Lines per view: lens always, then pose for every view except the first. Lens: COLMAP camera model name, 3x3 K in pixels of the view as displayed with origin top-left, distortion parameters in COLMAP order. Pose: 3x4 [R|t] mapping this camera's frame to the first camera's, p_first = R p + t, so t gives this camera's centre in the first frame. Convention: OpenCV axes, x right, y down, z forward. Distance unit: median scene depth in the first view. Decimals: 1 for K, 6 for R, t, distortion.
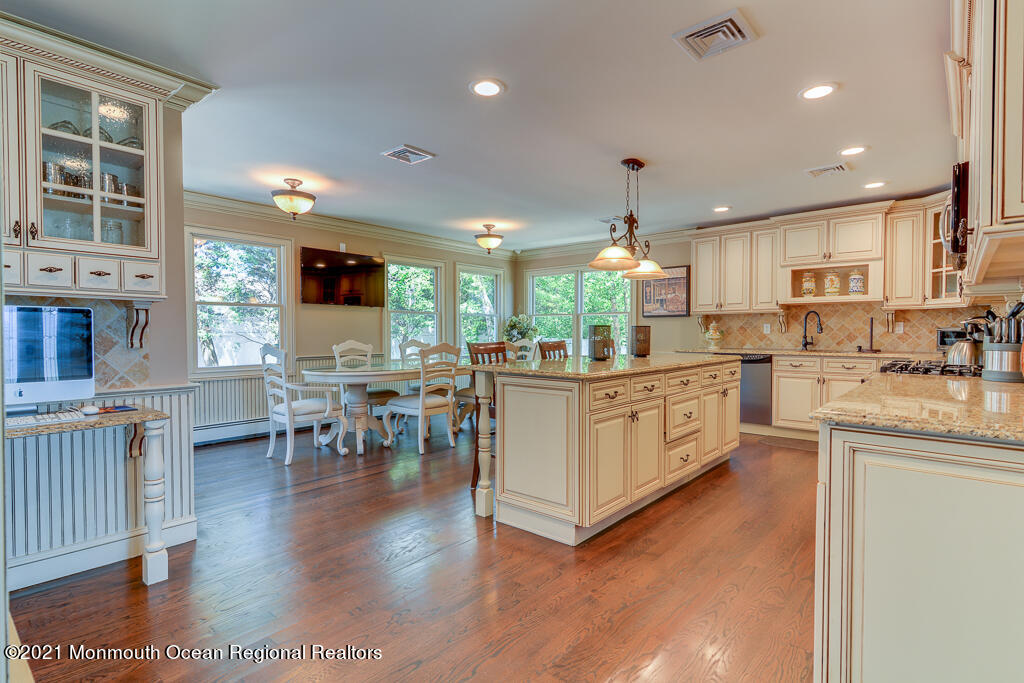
lens RADIAL K [[500.6, 0, 508.0], [0, 500.6, 333.7], [0, 0, 1]] dist [0.005235, -0.000572]
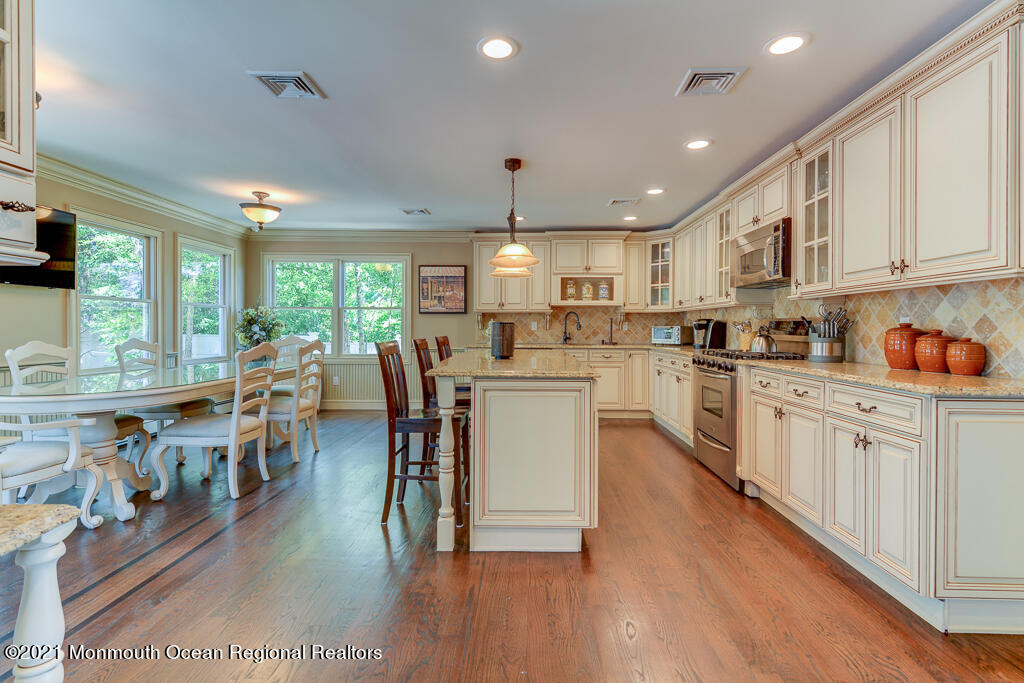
lens RADIAL K [[500.6, 0, 508.0], [0, 500.6, 333.7], [0, 0, 1]] dist [0.005235, -0.000572]
pose [[0.760913, -0.004009, 0.648842, -0.315263], [-0.002061, 0.999961, 0.008595, -0.002249], [-0.648851, -0.007877, 0.760875, 0.174106]]
